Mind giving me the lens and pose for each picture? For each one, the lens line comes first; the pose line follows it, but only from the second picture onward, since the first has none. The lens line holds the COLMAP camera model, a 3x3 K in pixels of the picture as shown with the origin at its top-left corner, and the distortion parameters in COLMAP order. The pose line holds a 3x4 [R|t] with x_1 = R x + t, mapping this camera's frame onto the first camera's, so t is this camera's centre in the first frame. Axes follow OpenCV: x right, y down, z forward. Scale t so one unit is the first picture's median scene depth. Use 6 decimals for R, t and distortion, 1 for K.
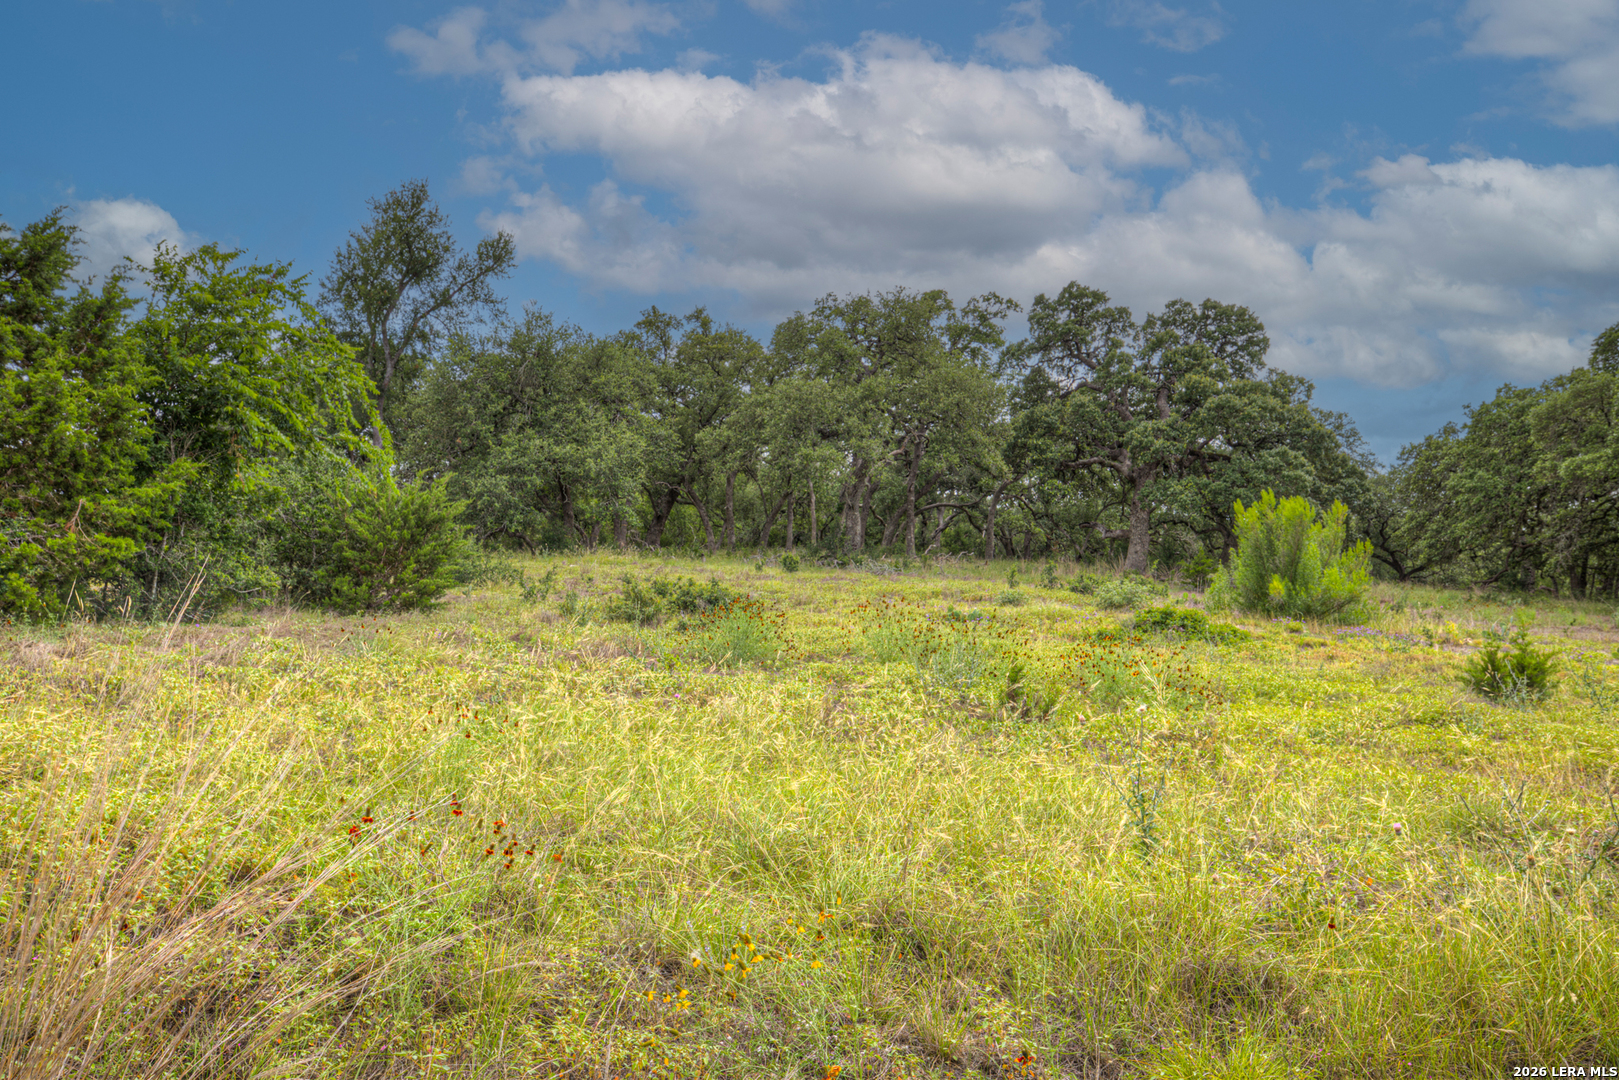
lens RADIAL K [[1327.8, 0, 808.0], [0, 1327.8, 540.8], [0, 0, 1]] dist [0.045284, 0.010647]
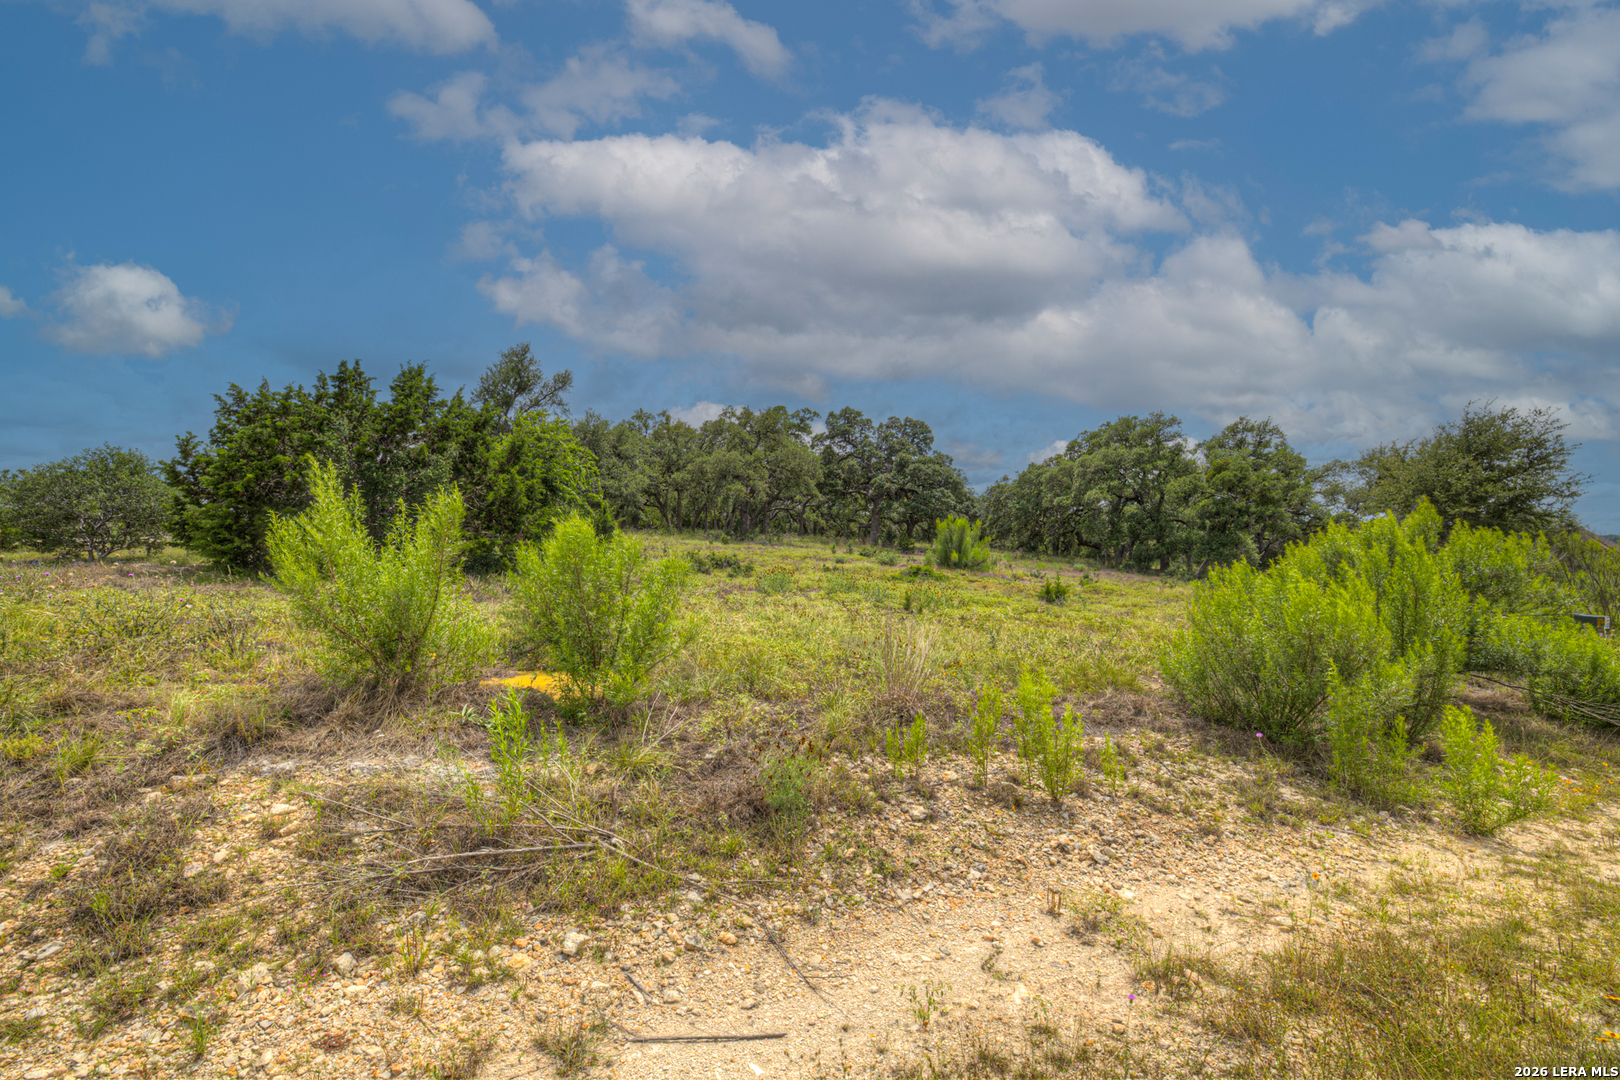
lens RADIAL K [[700.0, 0, 803.8], [0, 700.0, 532.5], [0, 0, 1]] dist [-0.021238, 0.000094]
pose [[0.983231, 0.009575, 0.182113, -0.070650], [-0.012996, 0.999761, 0.017604, -0.012885], [-0.181901, -0.019676, 0.983120, -0.087325]]
